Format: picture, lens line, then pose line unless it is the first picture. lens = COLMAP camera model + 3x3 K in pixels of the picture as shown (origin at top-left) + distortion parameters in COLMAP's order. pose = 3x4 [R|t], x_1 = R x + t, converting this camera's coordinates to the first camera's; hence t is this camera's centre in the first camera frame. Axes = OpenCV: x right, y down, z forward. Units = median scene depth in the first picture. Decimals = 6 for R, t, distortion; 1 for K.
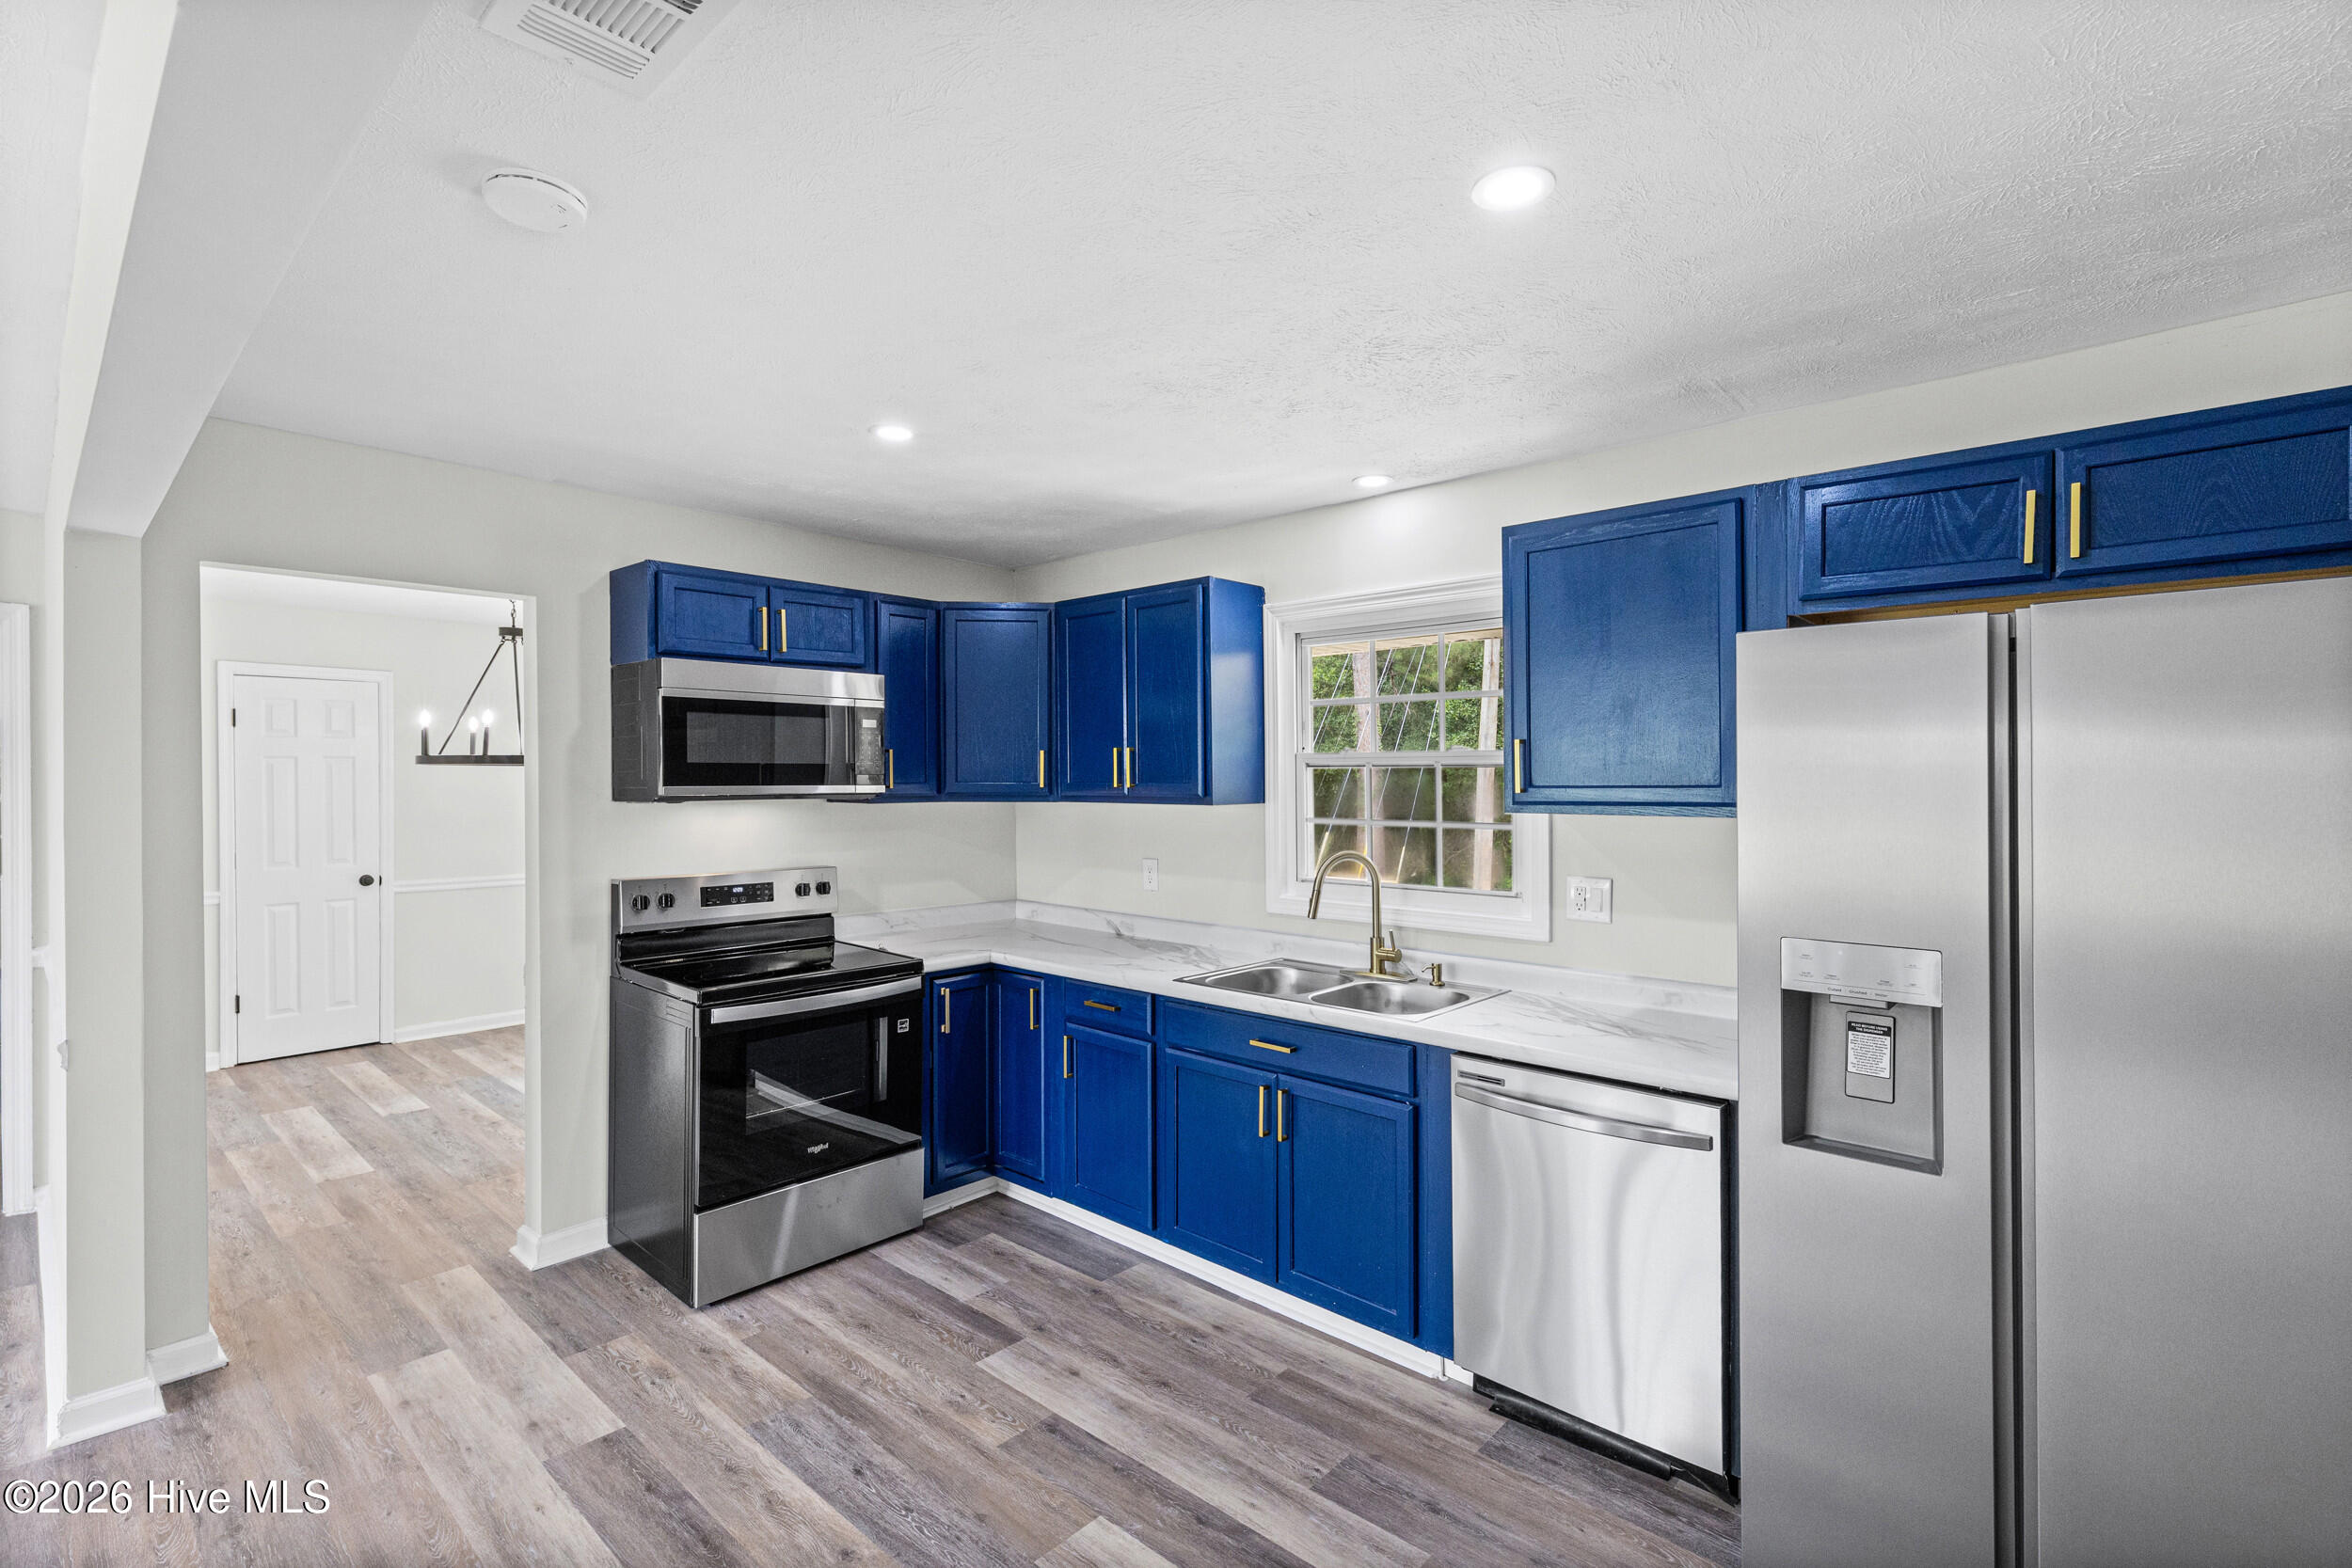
lens RADIAL K [[1065.0, 0, 1188.6], [0, 1065.0, 772.3], [0, 0, 1]] dist [0.004087, -0.000983]
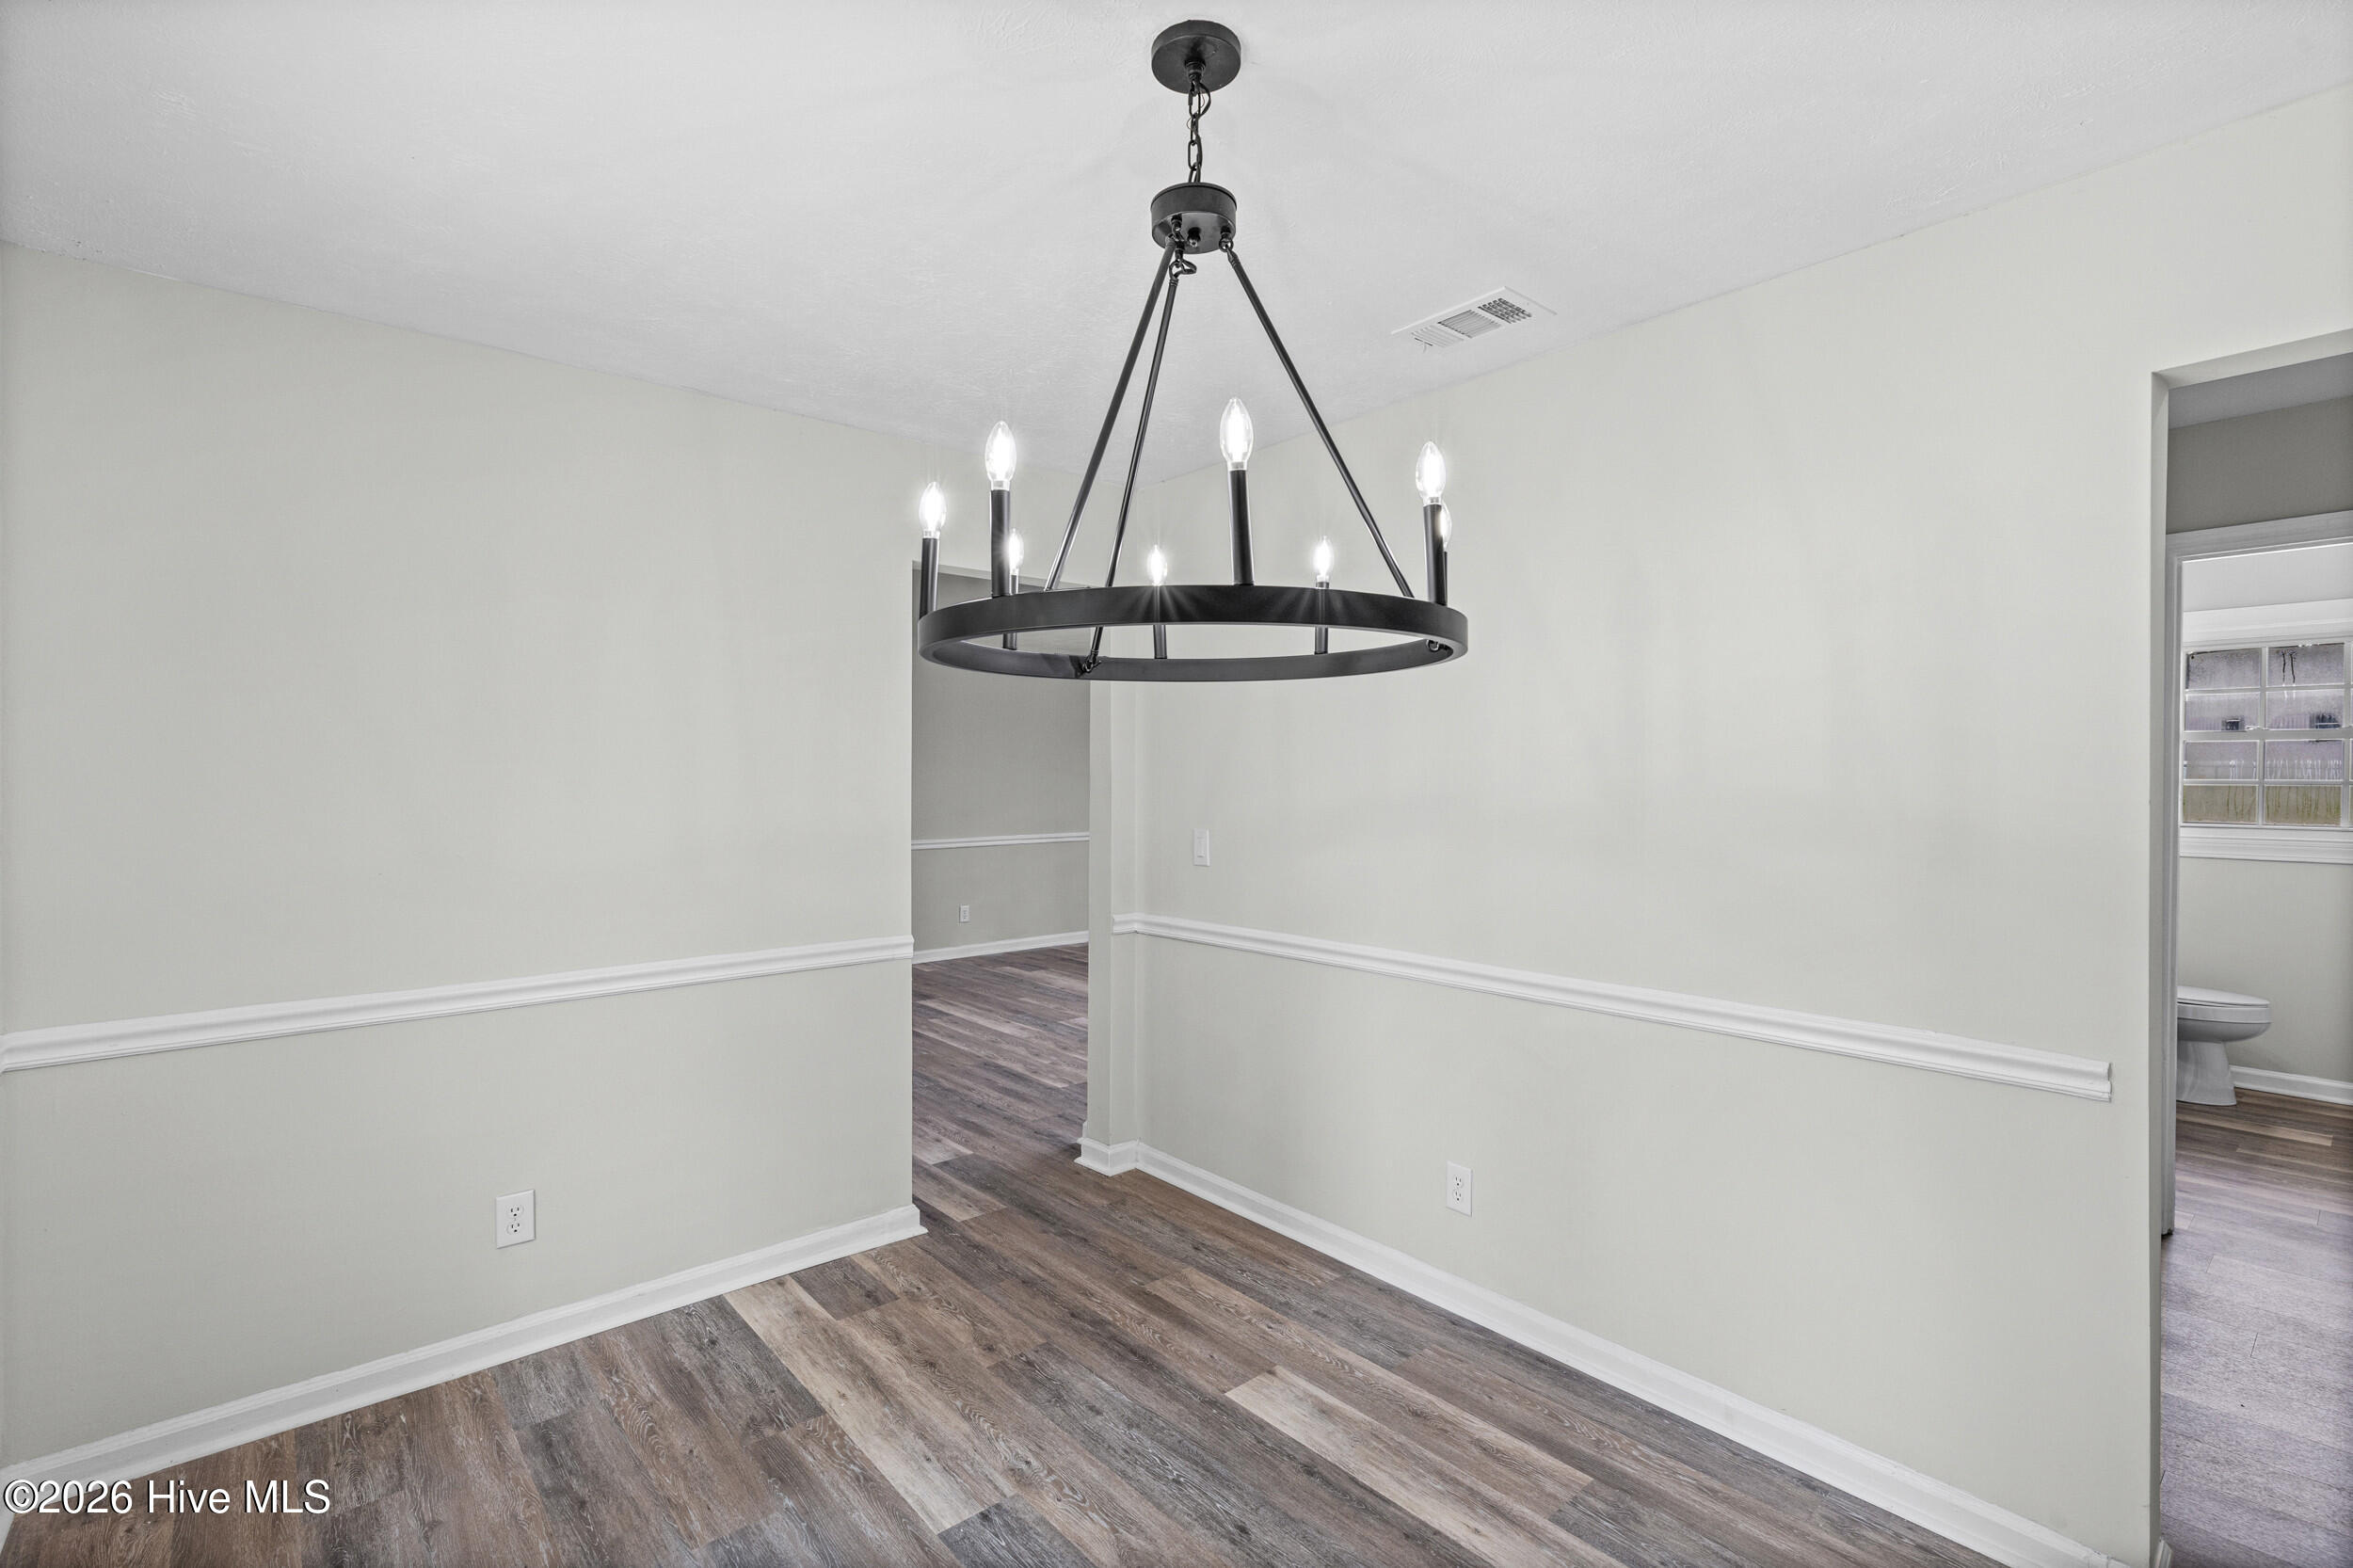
lens RADIAL K [[1065.6, 0, 1174.9], [0, 1065.6, 783.2], [0, 0, 1]] dist [0.004087, -0.000983]
pose [[-0.990953, 0.004850, 0.134125, -1.053756], [0.005720, 0.999965, 0.006100, 0.039604], [-0.134090, 0.006812, -0.990946, 2.049510]]
